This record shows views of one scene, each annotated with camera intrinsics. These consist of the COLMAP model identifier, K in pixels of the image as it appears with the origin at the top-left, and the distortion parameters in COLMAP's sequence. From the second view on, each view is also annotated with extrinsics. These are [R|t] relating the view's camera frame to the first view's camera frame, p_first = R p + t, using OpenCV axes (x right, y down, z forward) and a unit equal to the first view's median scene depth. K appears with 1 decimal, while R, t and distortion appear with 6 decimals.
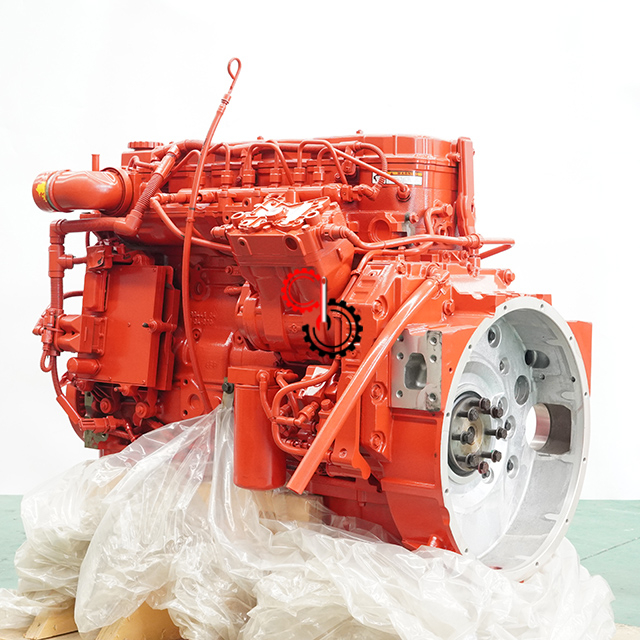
lens RADIAL K [[1208.4, 0, 320.0], [0, 1208.4, 320.0], [0, 0, 1]] dist [-0.009972, 0.000000]
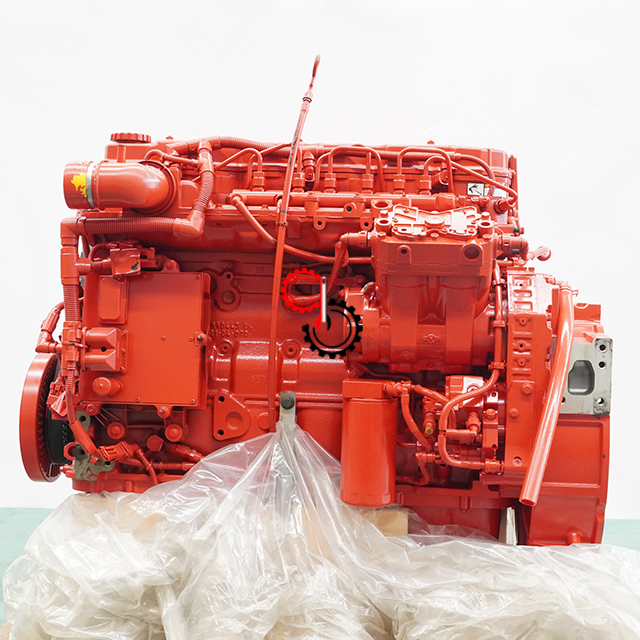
lens RADIAL K [[1146.0, 0, 320.0], [0, 1146.0, 319.3], [0, 0, 1]] dist [0.000518, 0.000000]
pose [[0.853162, -0.009784, 0.521554, -0.541468], [0.012365, 0.999922, -0.001469, -0.008098], [-0.521499, 0.007702, 0.853217, 0.233398]]
